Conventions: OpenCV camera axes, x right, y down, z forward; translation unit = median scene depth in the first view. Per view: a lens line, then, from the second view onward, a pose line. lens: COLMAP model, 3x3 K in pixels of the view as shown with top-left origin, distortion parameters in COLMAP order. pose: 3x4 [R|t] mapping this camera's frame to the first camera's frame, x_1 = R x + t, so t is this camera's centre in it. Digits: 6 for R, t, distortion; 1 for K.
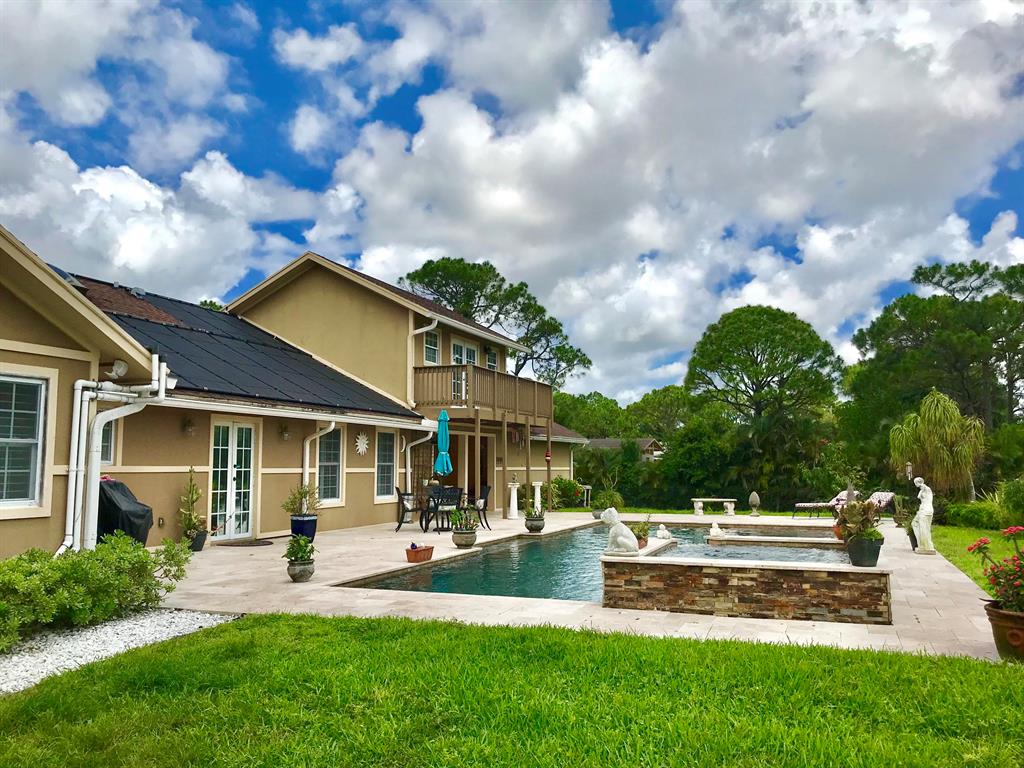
lens RADIAL K [[827.3, 0, 512.0], [0, 827.3, 384.0], [0, 0, 1]] dist [0.035298, -0.008183]
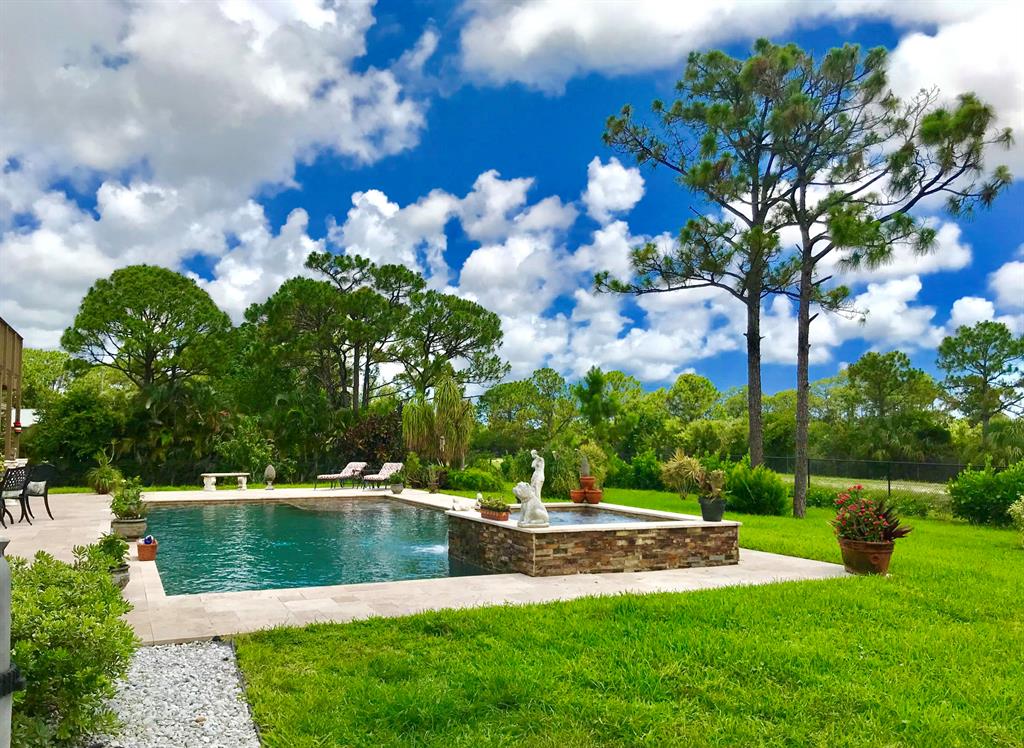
lens RADIAL K [[851.4, 0, 476.1], [0, 851.4, 414.7], [0, 0, 1]] dist [0.074794, 0.001839]
pose [[0.736301, 0.023975, 0.676229, -0.356129], [-0.072427, 0.996423, 0.043533, 0.013405], [-0.672767, -0.081031, 0.735404, 0.147041]]
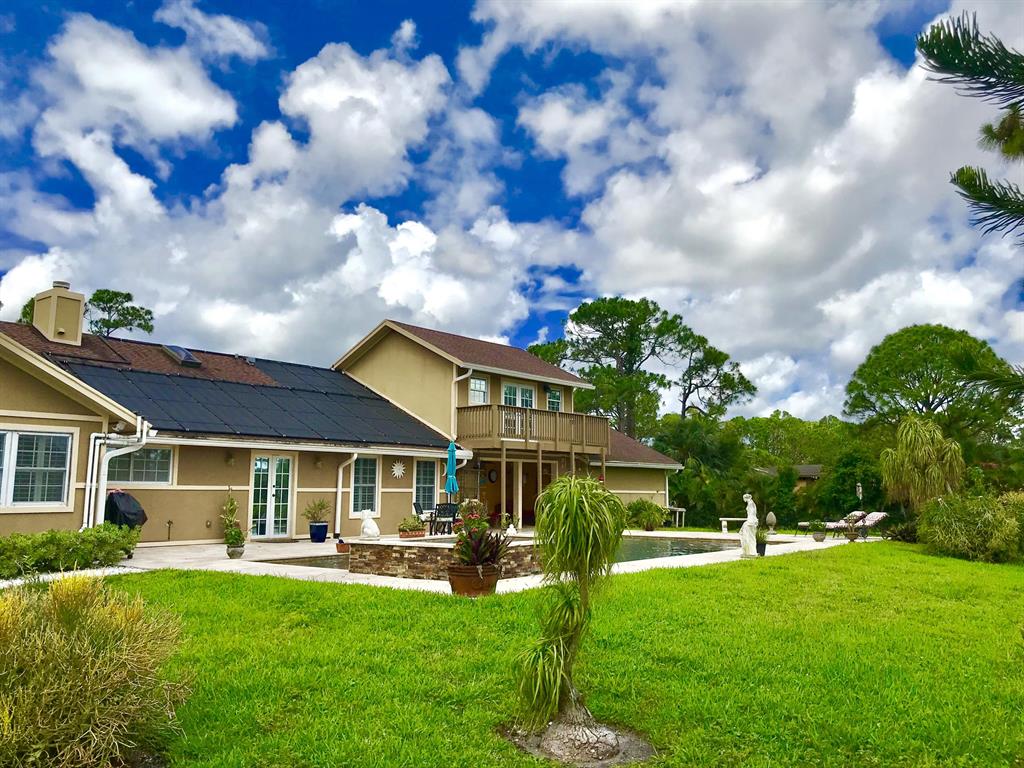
lens RADIAL K [[827.3, 0, 512.0], [0, 827.3, 384.0], [0, 0, 1]] dist [0.035298, -0.008183]
pose [[0.950540, -0.040035, -0.308011, 0.474352], [0.029763, 0.998835, -0.037976, -0.008473], [0.309173, 0.026930, 0.950625, -0.210256]]
